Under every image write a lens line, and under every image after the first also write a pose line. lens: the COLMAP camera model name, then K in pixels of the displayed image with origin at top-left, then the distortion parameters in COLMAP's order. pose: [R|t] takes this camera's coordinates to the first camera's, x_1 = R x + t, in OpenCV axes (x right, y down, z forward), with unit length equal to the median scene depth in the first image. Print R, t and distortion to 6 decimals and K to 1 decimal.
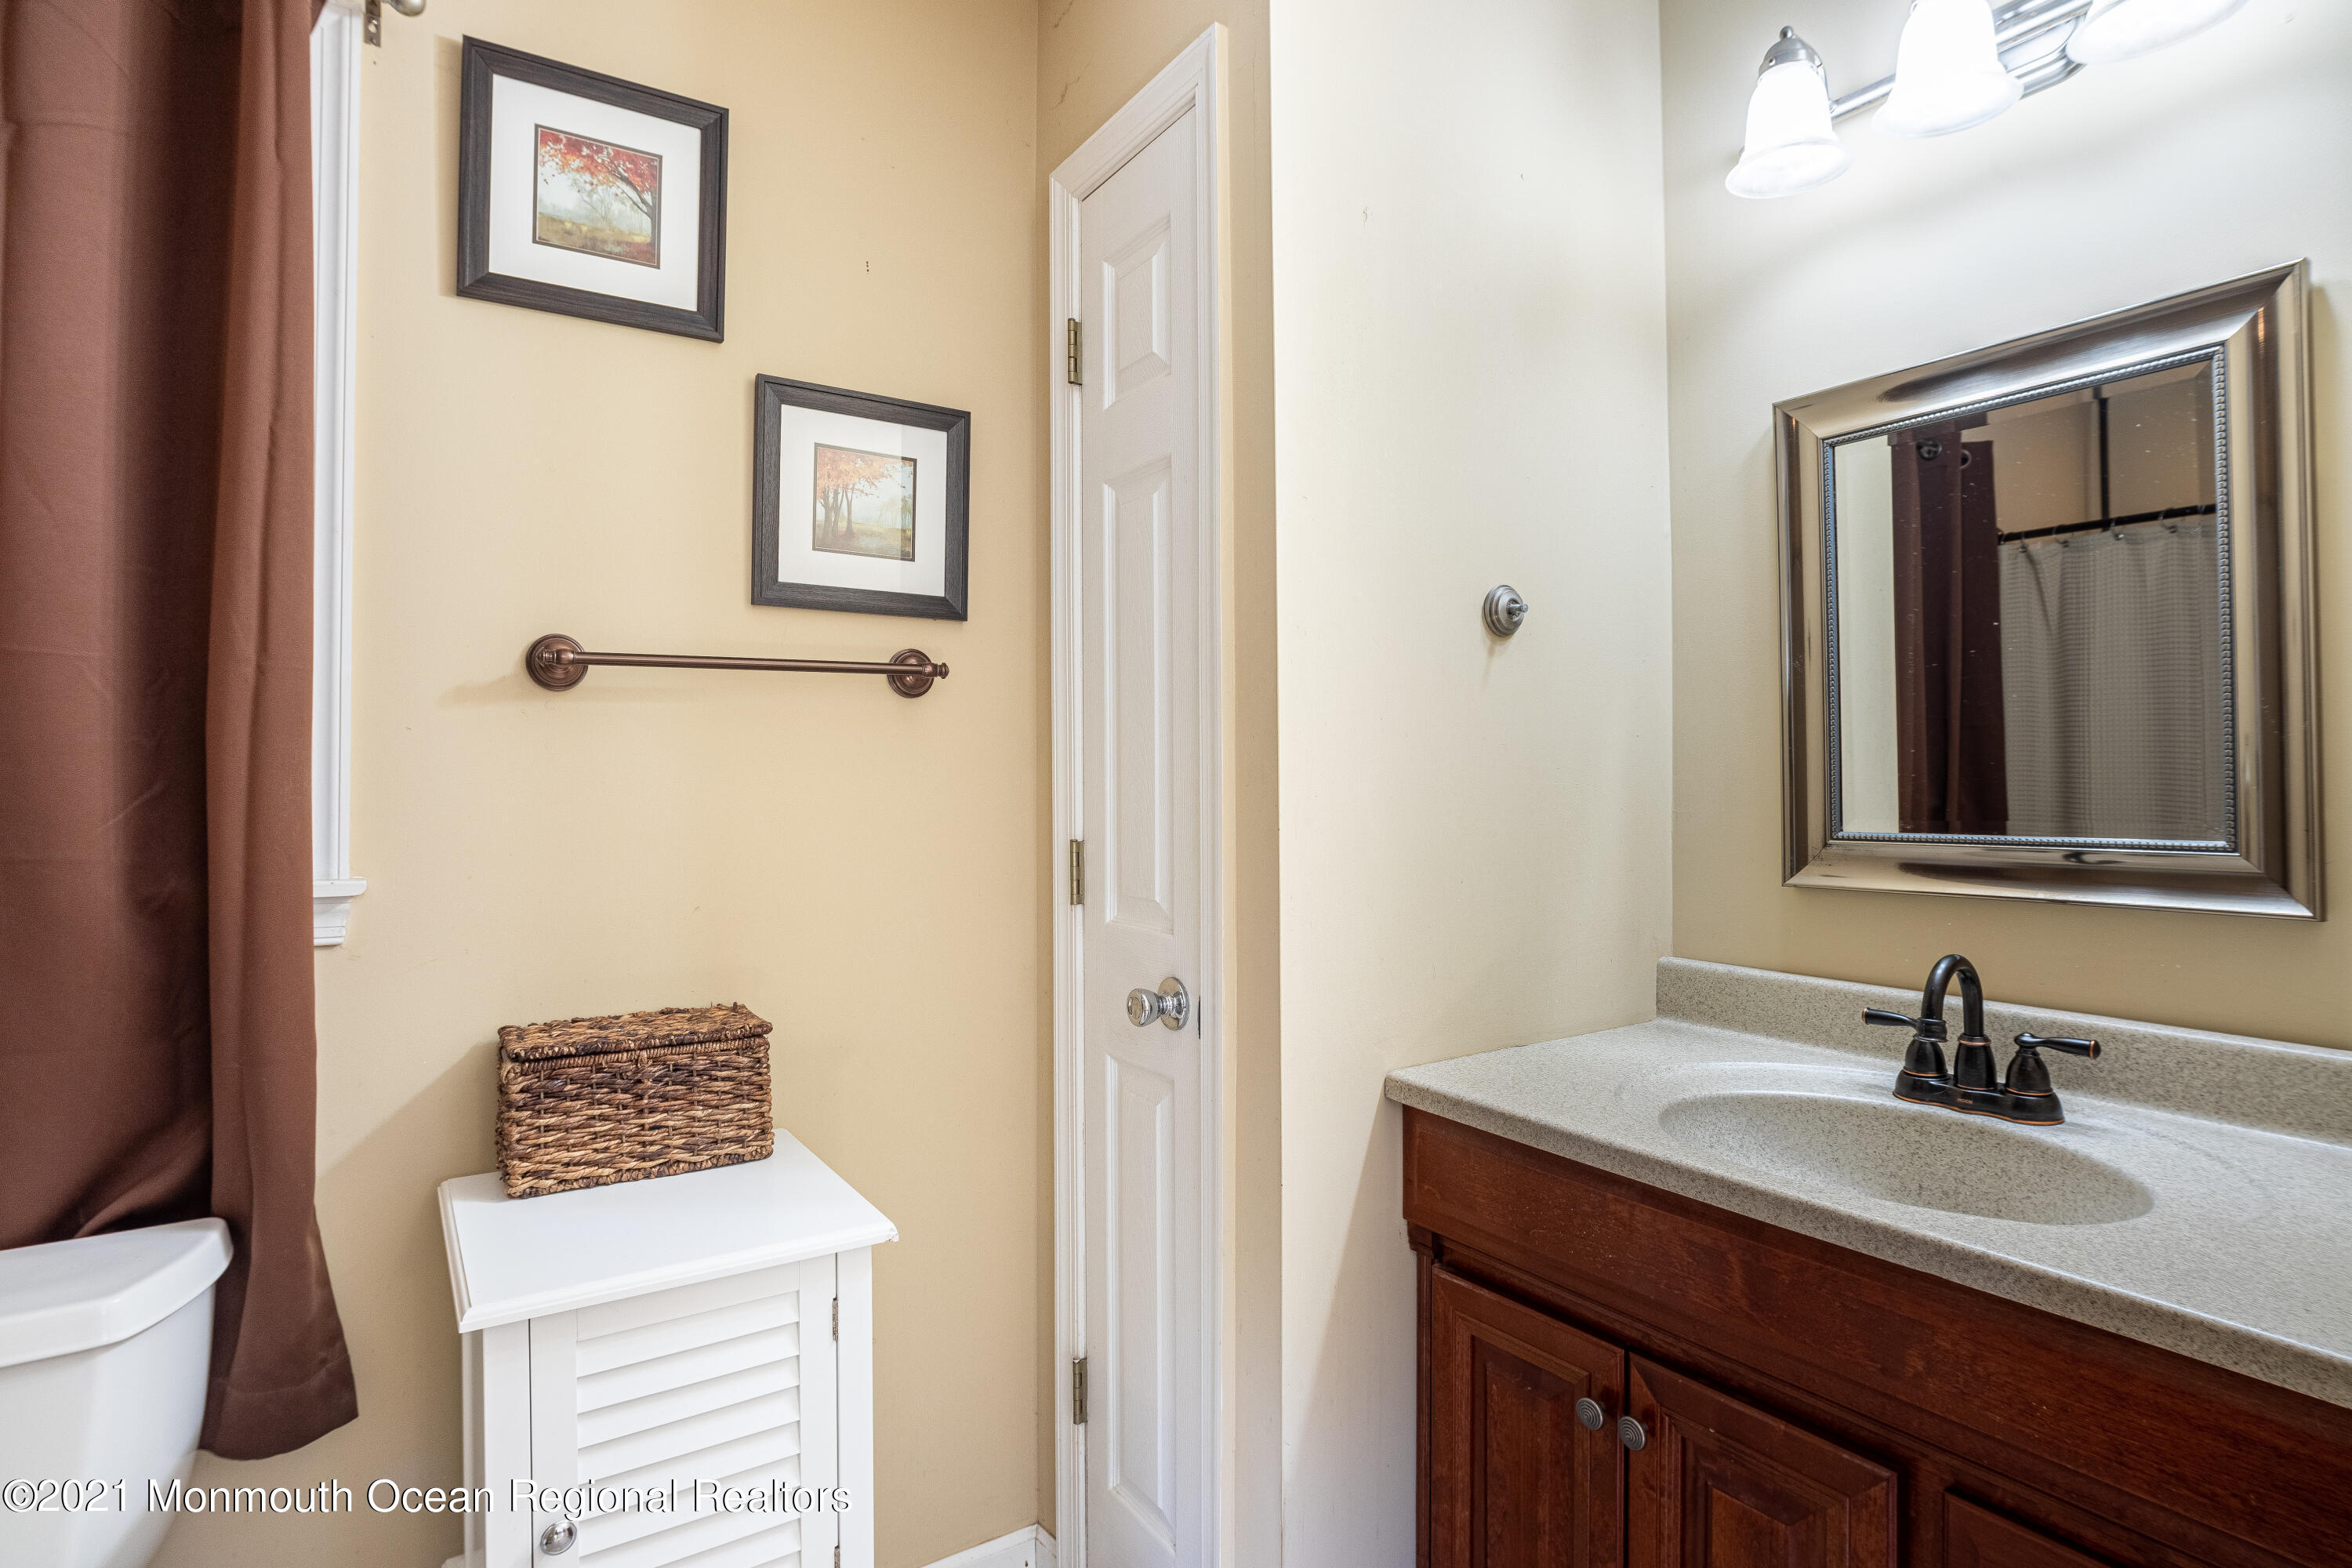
lens RADIAL K [[1208.7, 0, 1171.8], [0, 1208.7, 773.8], [0, 0, 1]] dist [-0.030453, 0.003065]
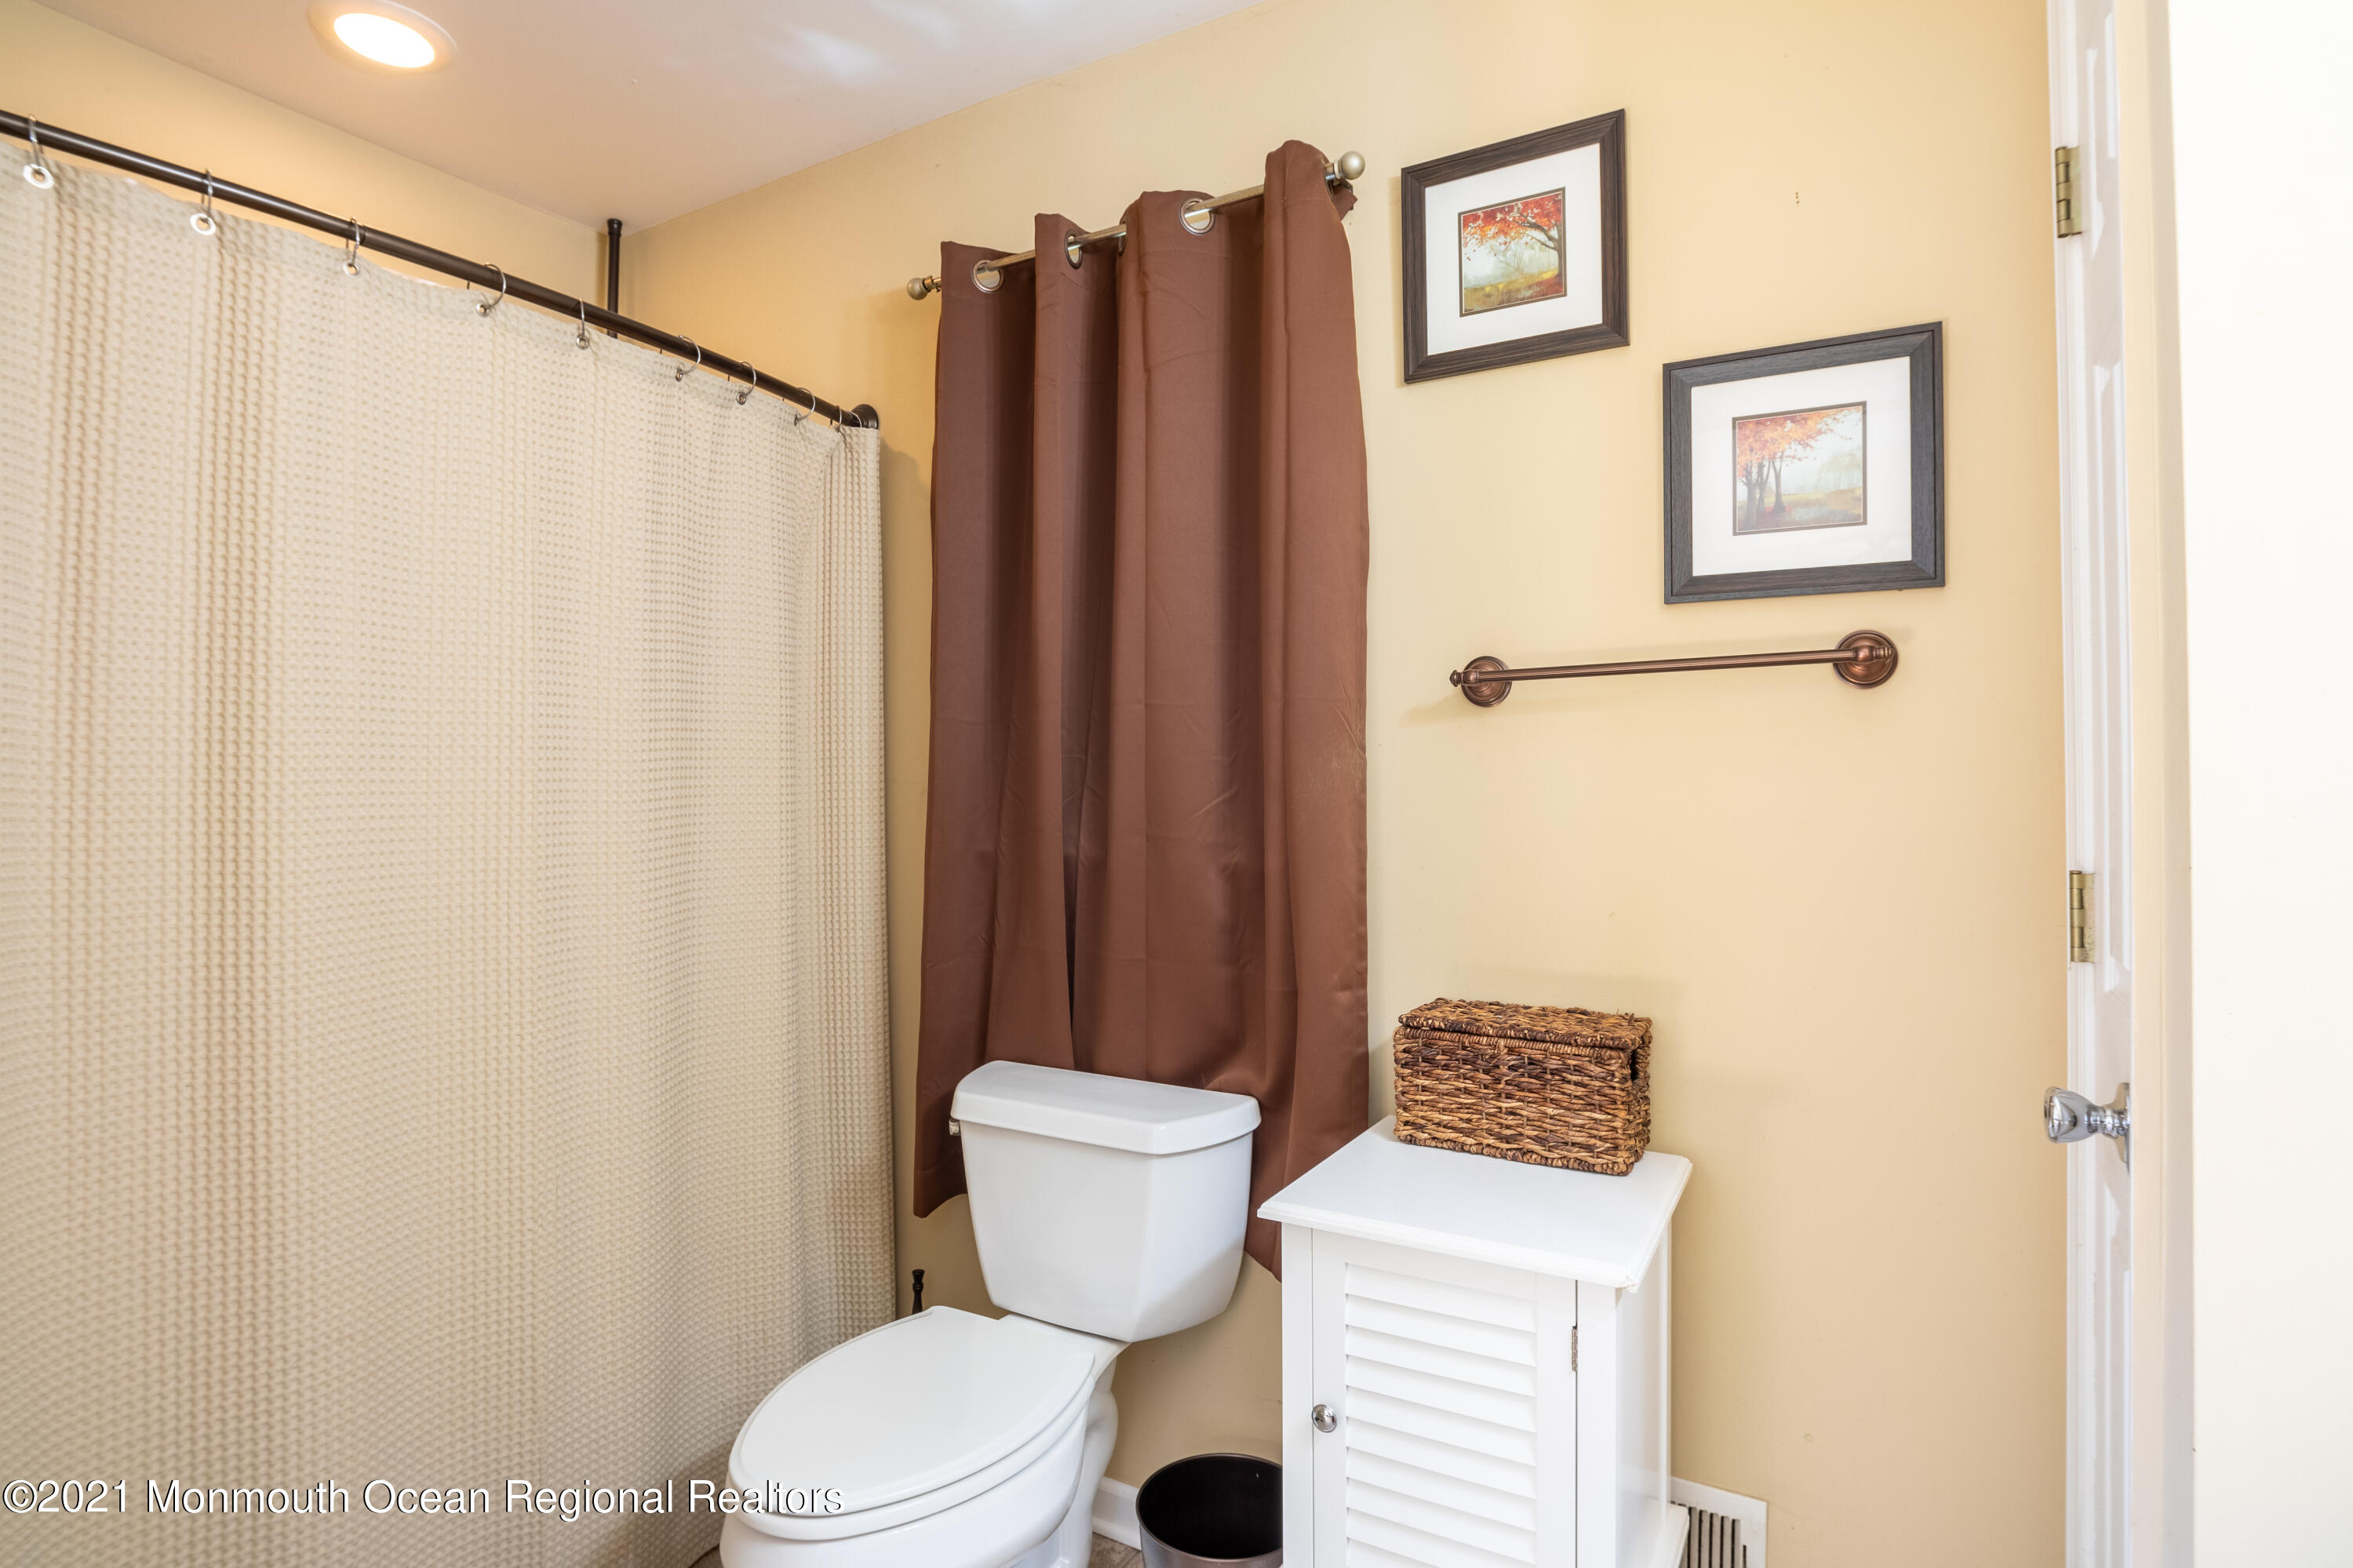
lens RADIAL K [[1209.1, 0, 1168.3], [0, 1209.1, 771.3], [0, 0, 1]] dist [-0.030453, 0.003065]
pose [[0.429761, -0.007753, -0.902909, 0.379959], [0.001582, 0.999968, -0.007834, -0.000284], [0.902941, 0.001938, 0.429759, 0.249847]]
